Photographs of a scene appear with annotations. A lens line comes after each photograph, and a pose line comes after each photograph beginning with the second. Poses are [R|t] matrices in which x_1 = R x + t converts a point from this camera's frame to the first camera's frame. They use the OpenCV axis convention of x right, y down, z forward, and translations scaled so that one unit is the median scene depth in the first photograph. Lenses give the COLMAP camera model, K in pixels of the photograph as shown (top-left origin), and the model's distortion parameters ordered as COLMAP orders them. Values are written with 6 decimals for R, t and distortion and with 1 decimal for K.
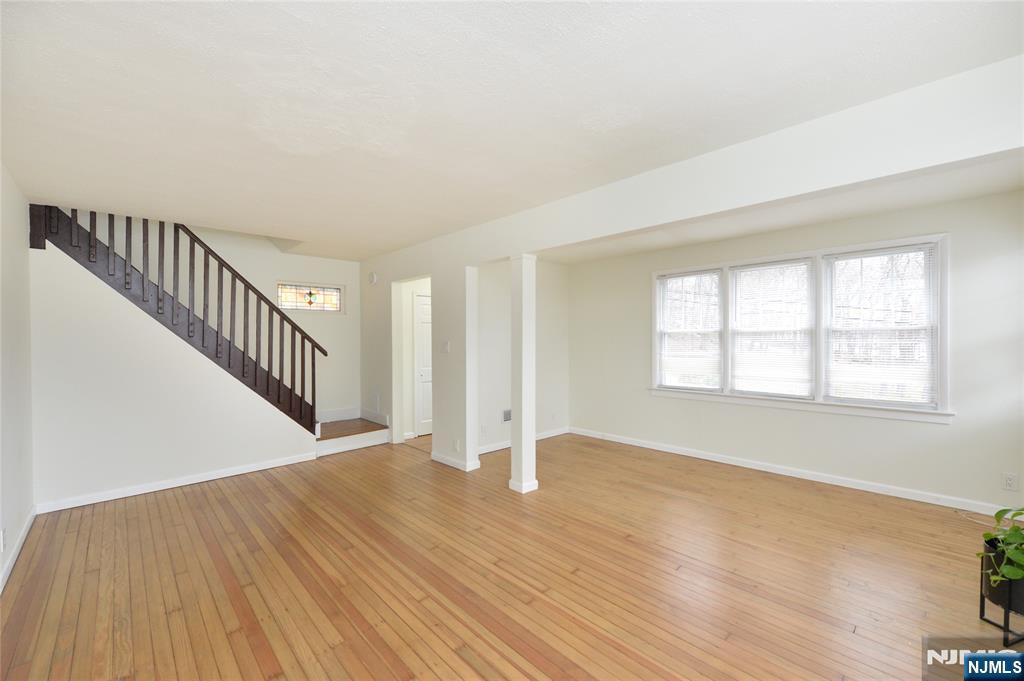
lens RADIAL K [[409.5, 0, 512.0], [0, 409.5, 340.5], [0, 0, 1]] dist [-0.001007, -0.000031]
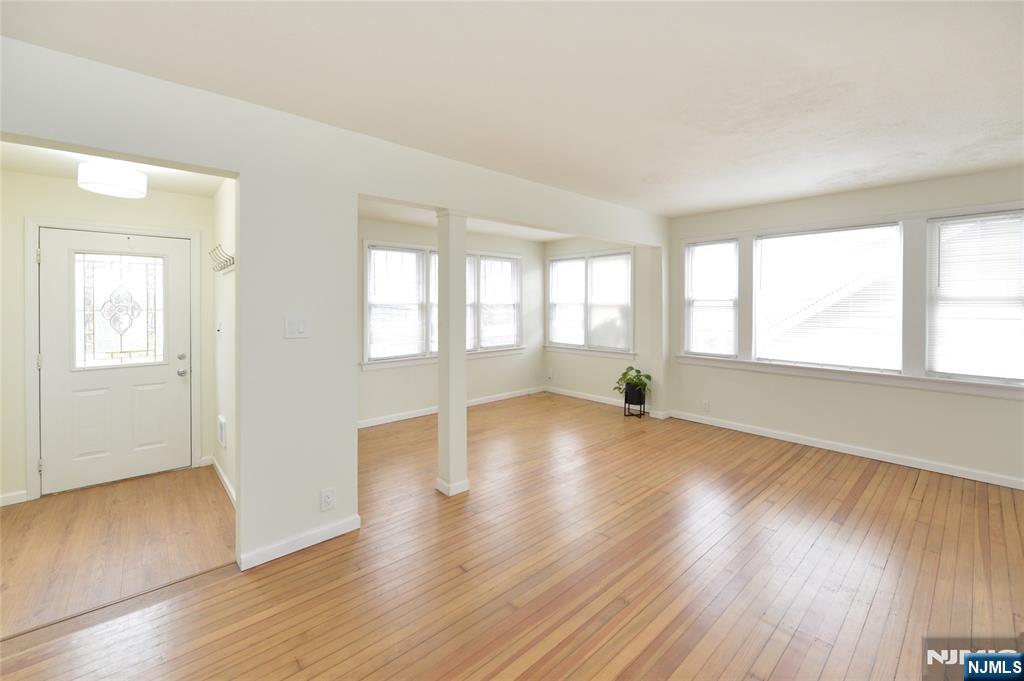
lens RADIAL K [[429.1, 0, 508.6], [0, 429.1, 309.6], [0, 0, 1]] dist [-0.002256, -0.000089]
pose [[0.031828, -0.001263, 0.999493, -0.957499], [0.012009, 0.999927, 0.000881, -0.005046], [-0.999421, 0.011975, 0.031841, 0.971878]]
